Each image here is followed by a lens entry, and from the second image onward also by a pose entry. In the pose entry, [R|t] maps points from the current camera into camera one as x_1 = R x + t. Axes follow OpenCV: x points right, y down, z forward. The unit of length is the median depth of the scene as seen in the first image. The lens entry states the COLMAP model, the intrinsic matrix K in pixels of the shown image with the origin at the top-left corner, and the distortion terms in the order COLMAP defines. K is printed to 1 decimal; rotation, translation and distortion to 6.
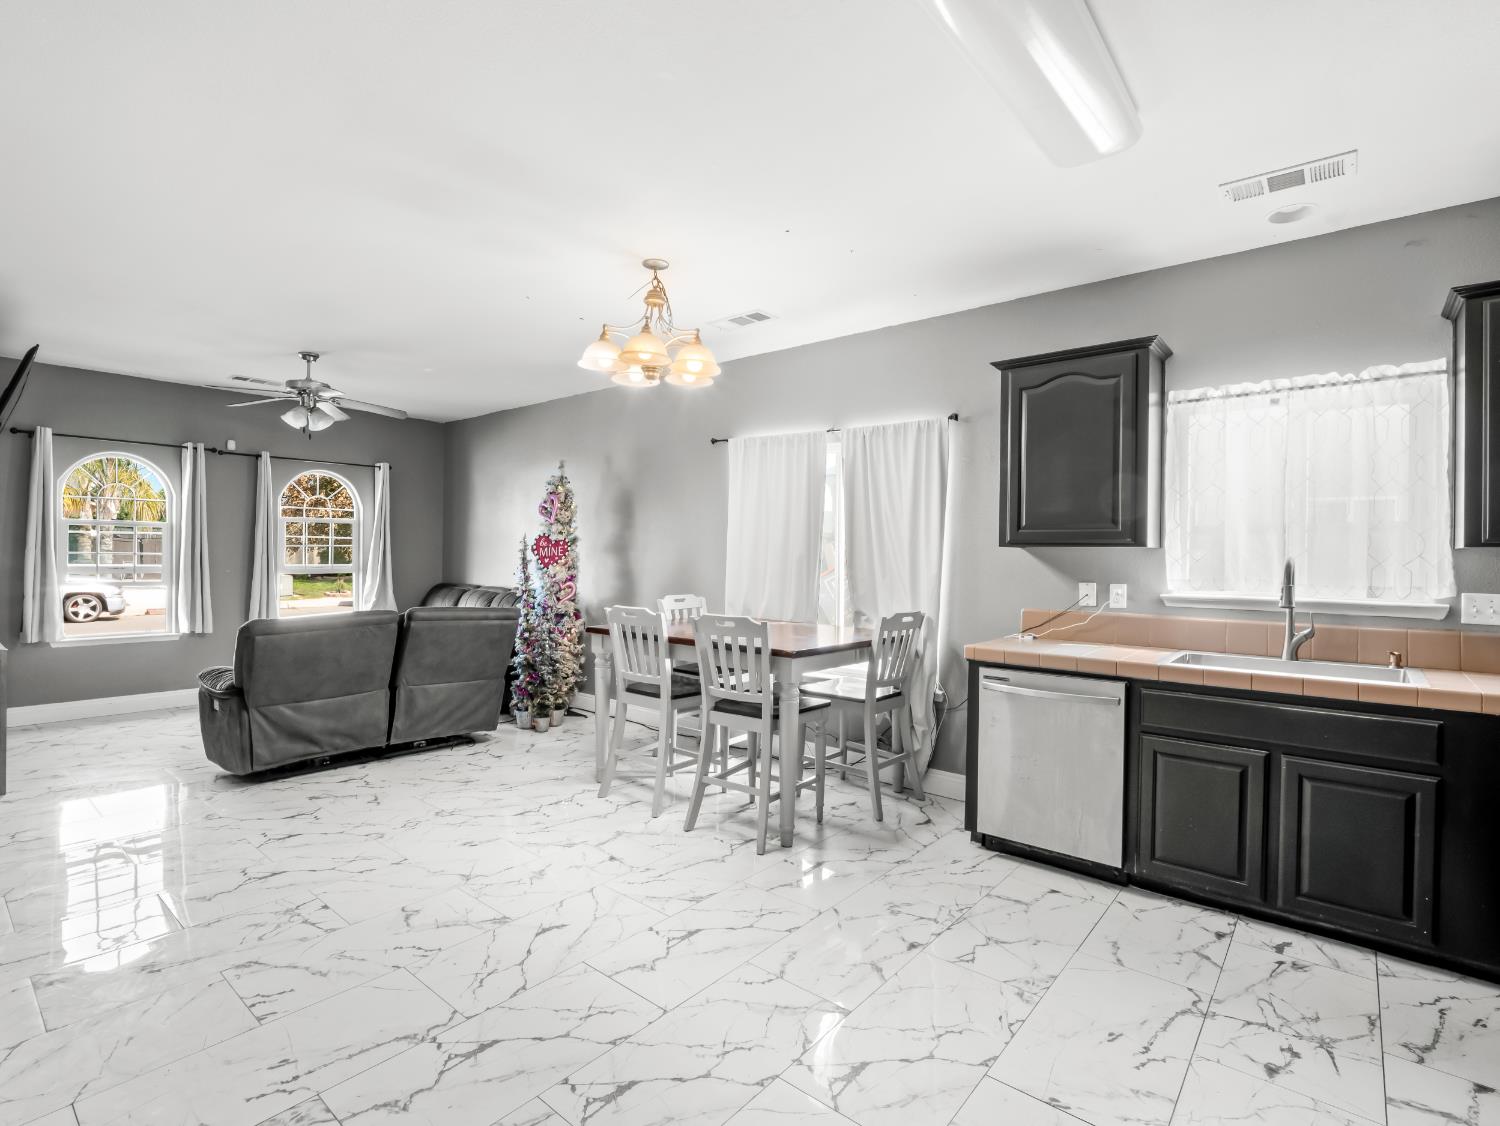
lens RADIAL K [[725.7, 0, 730.9], [0, 725.7, 563.3], [0, 0, 1]] dist [-0.019342, 0.000014]
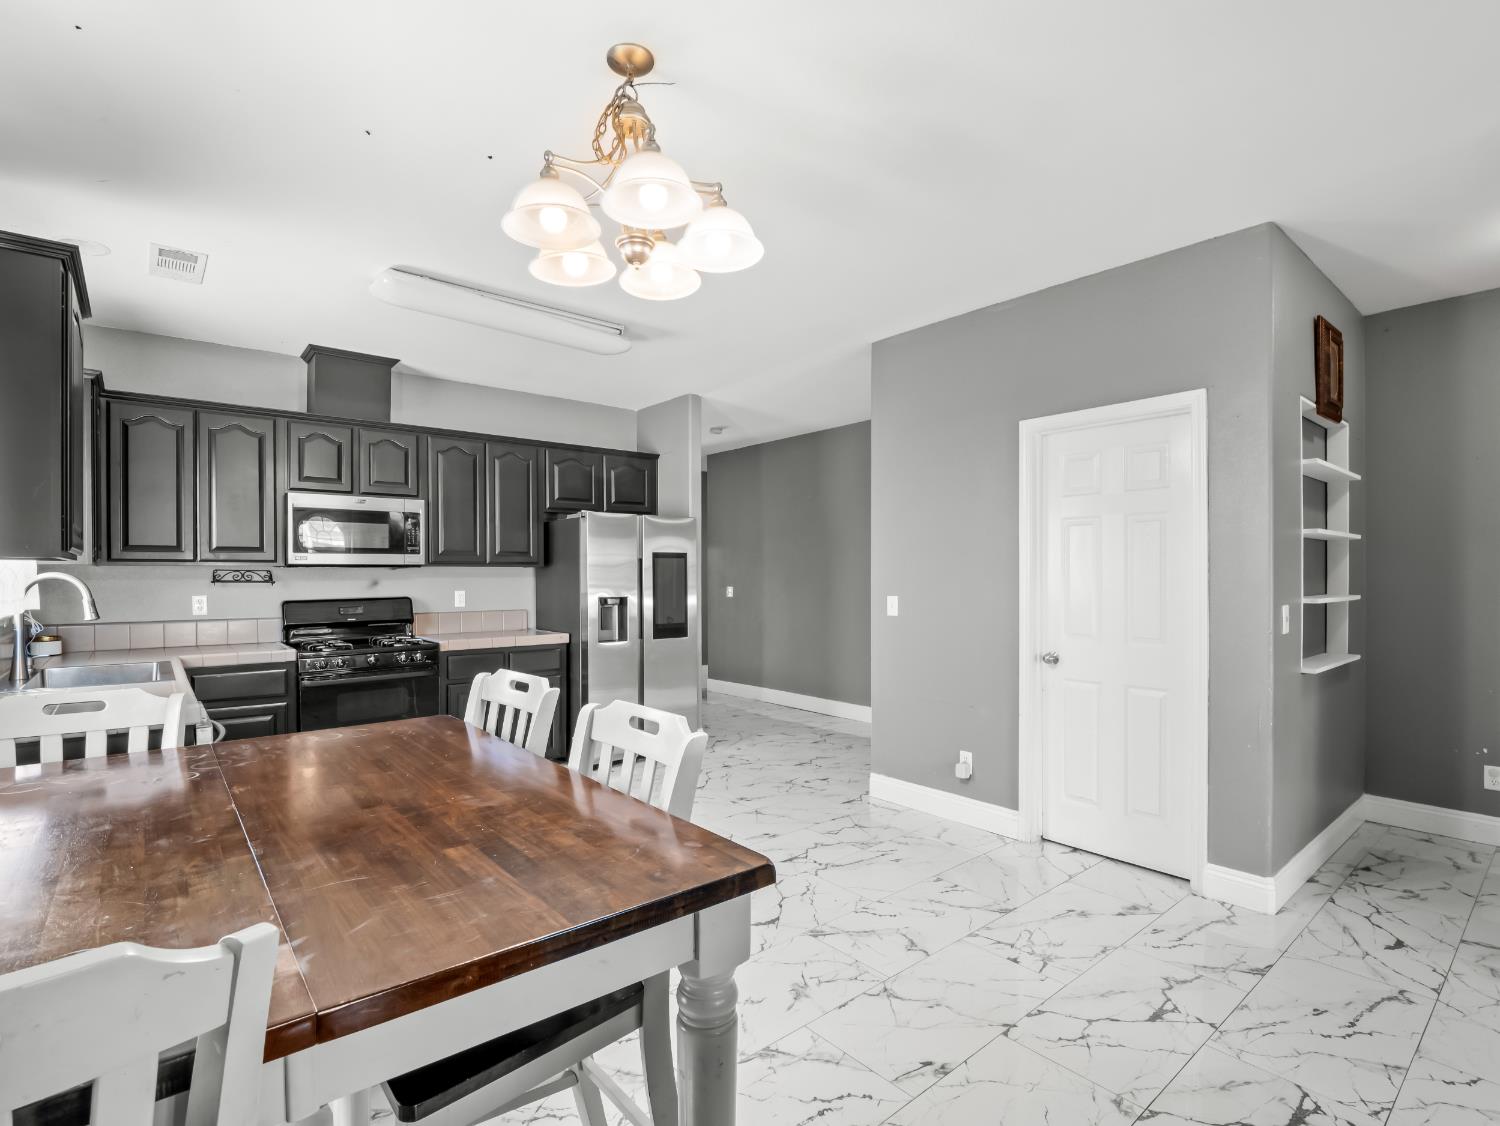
lens RADIAL K [[725.7, 0, 733.8], [0, 725.7, 591.3], [0, 0, 1]] dist [-0.019342, 0.000014]
pose [[-0.985430, -0.012957, 0.169587, -0.274281], [-0.007277, 0.999393, 0.034072, -0.018891], [-0.169926, 0.032342, -0.984926, 1.491953]]
